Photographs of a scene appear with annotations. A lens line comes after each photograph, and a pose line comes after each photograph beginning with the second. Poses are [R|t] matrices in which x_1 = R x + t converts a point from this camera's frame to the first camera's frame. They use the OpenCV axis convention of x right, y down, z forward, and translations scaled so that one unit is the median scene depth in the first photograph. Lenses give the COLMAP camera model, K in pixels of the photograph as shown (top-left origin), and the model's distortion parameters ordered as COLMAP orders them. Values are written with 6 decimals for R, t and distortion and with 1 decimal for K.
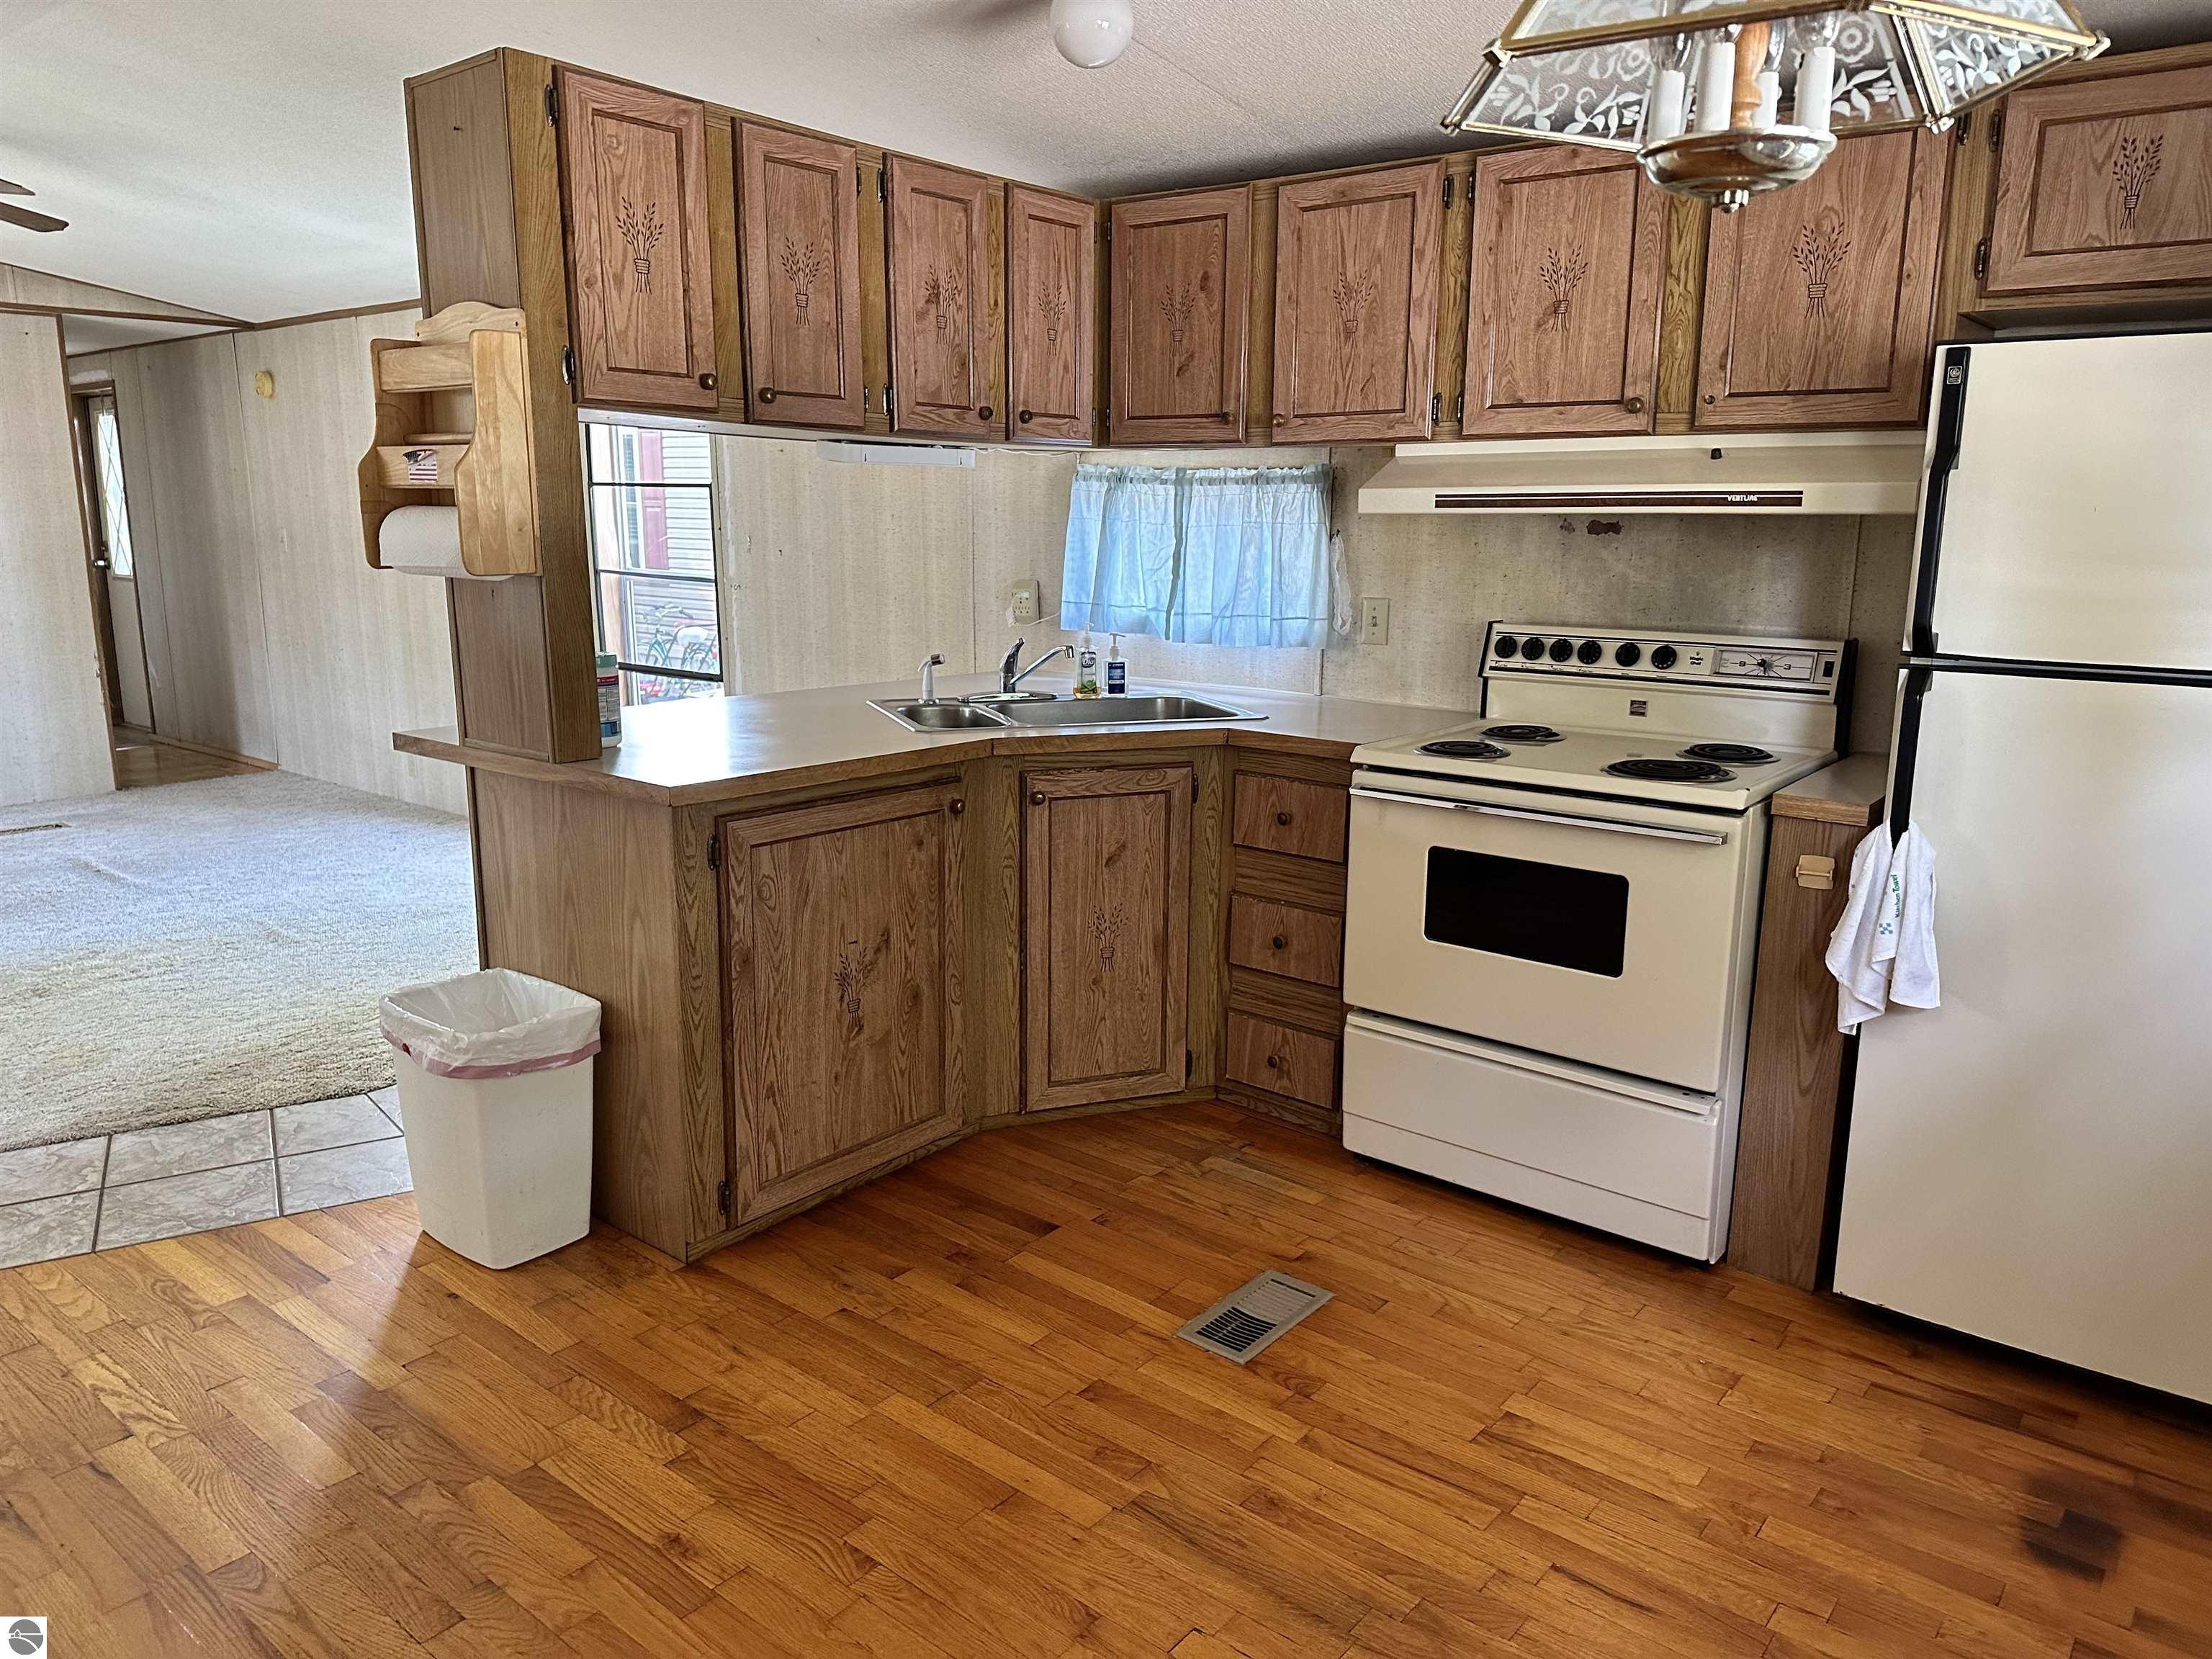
lens RADIAL K [[1518.4, 0, 1120.1], [0, 1518.4, 837.4], [0, 0, 1]] dist [0.022626, -0.040982]
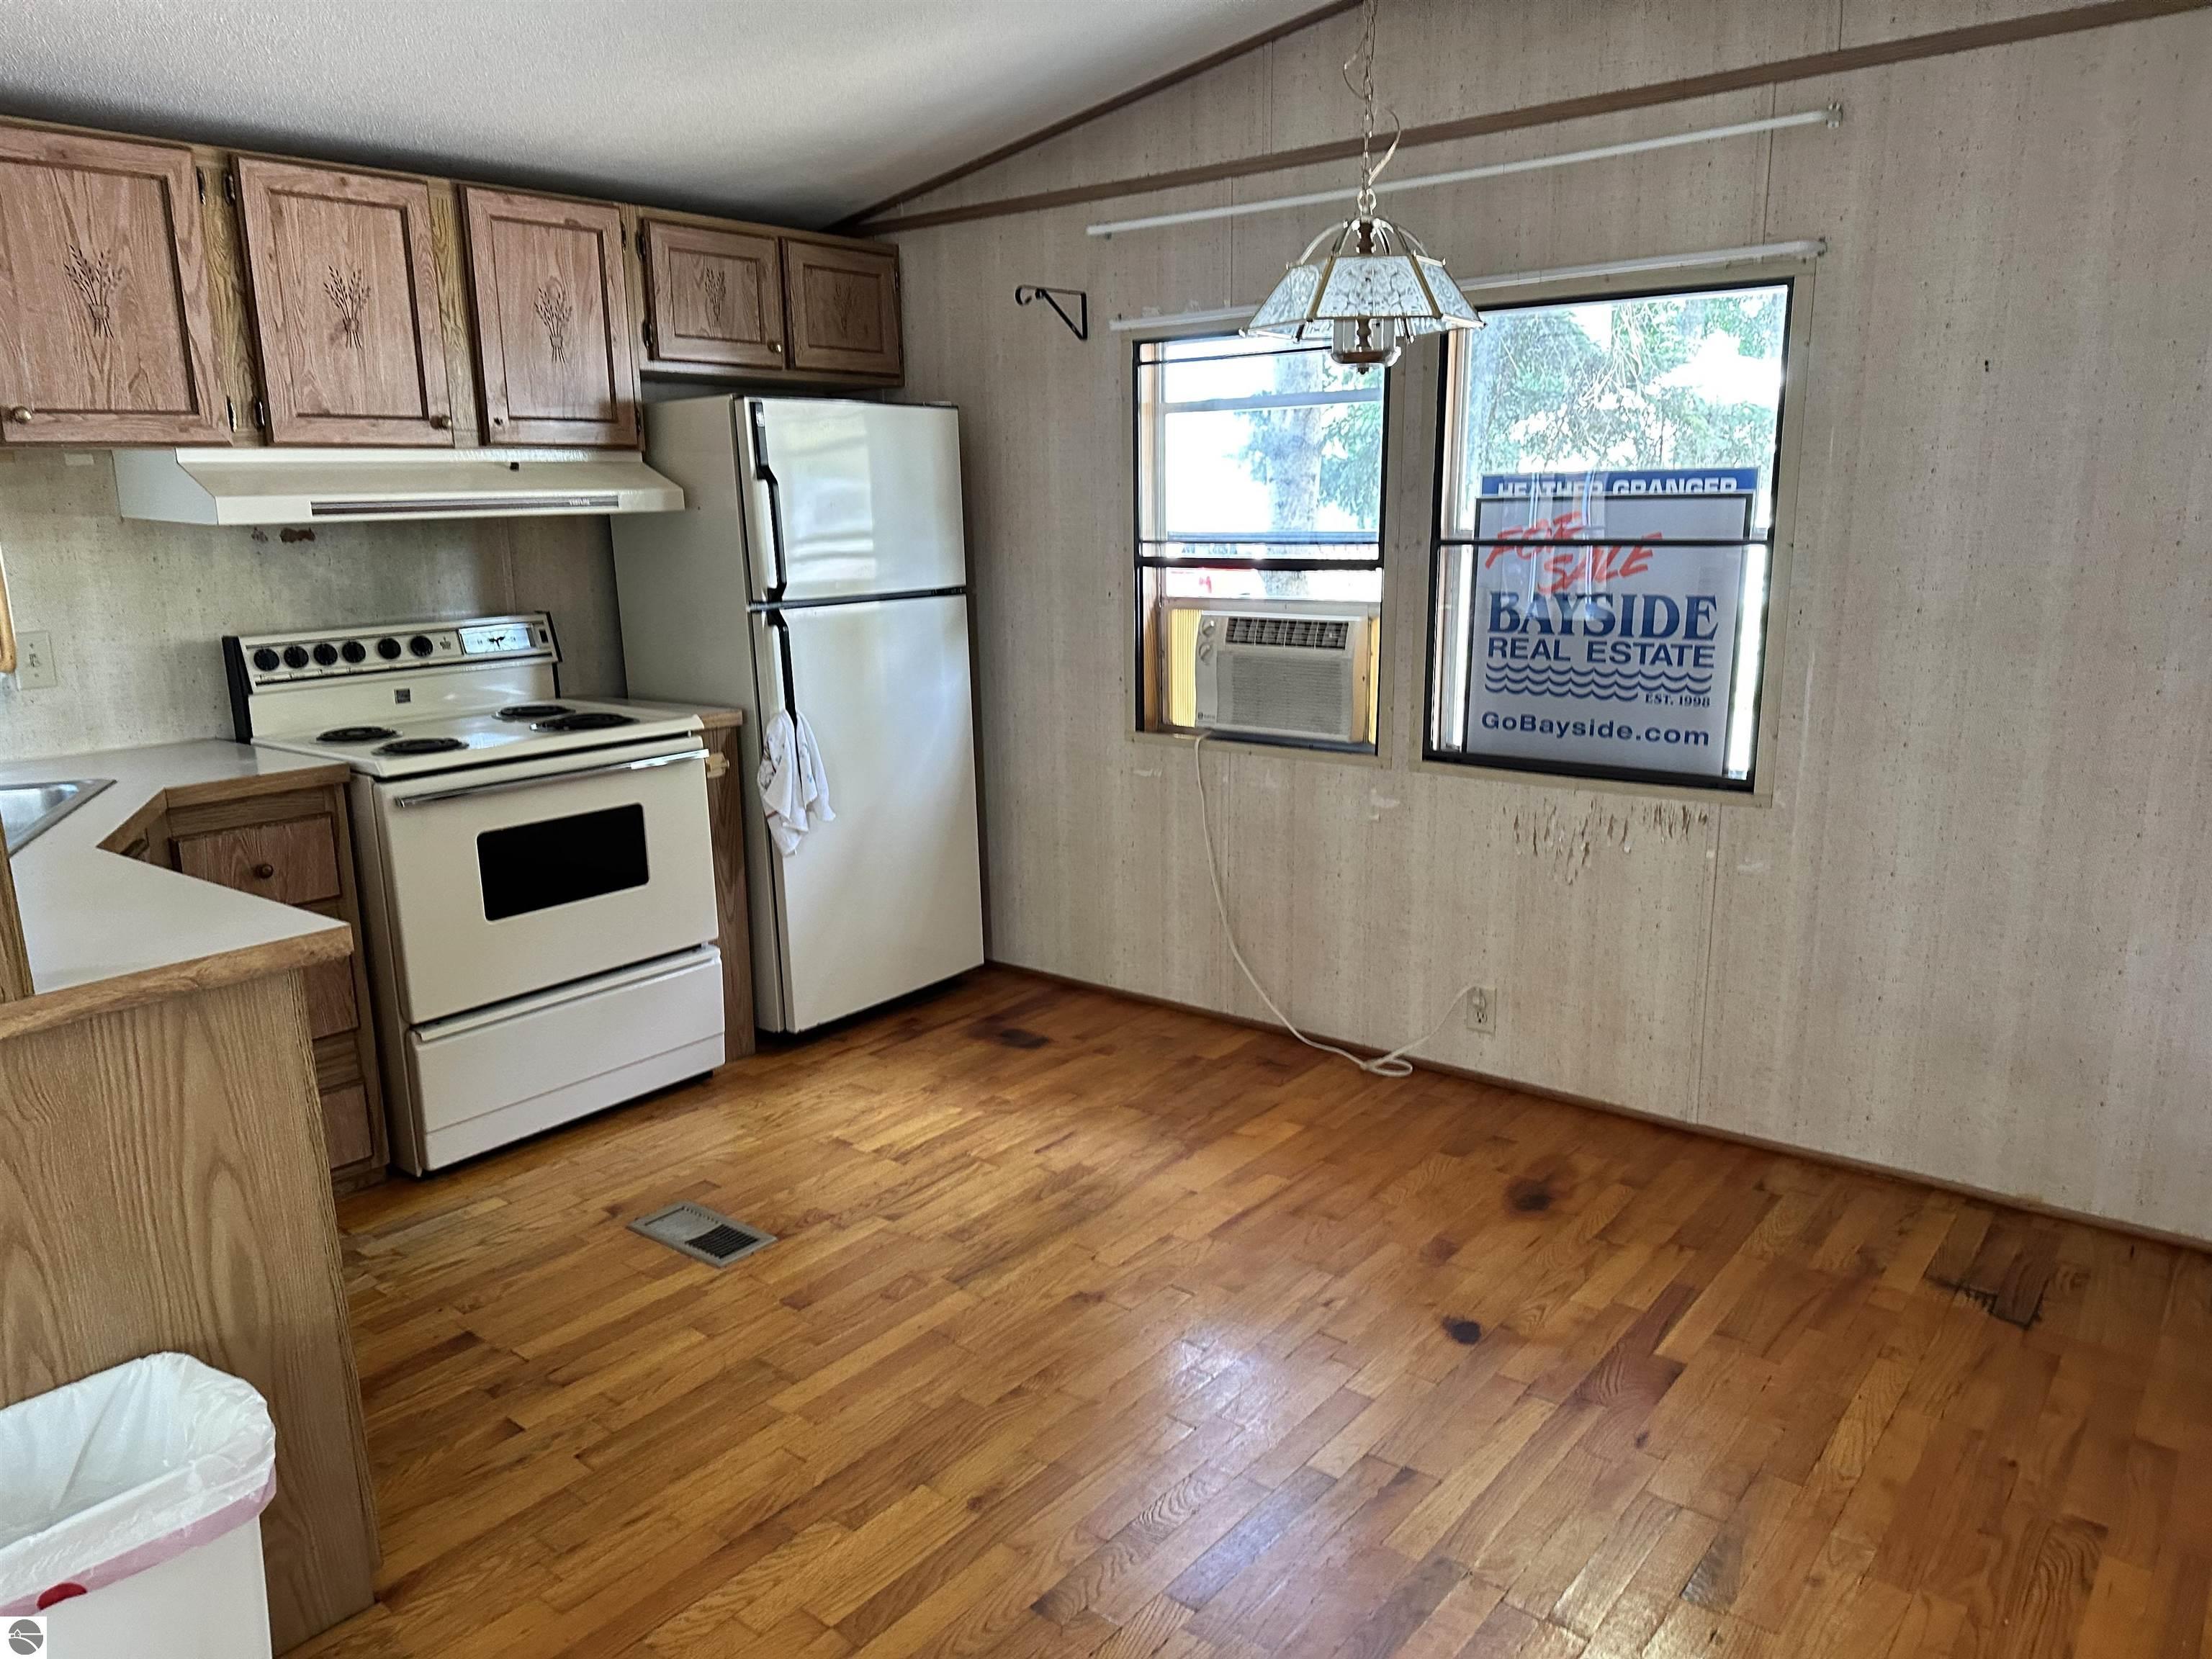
lens RADIAL K [[1518.4, 0, 1119.7], [0, 1518.4, 840.3], [0, 0, 1]] dist [0.022626, -0.040982]
pose [[-0.015090, -0.226875, 0.973807, -0.827976], [0.232642, 0.946393, 0.224093, -0.122210], [-0.972445, 0.229930, 0.038500, 0.521466]]
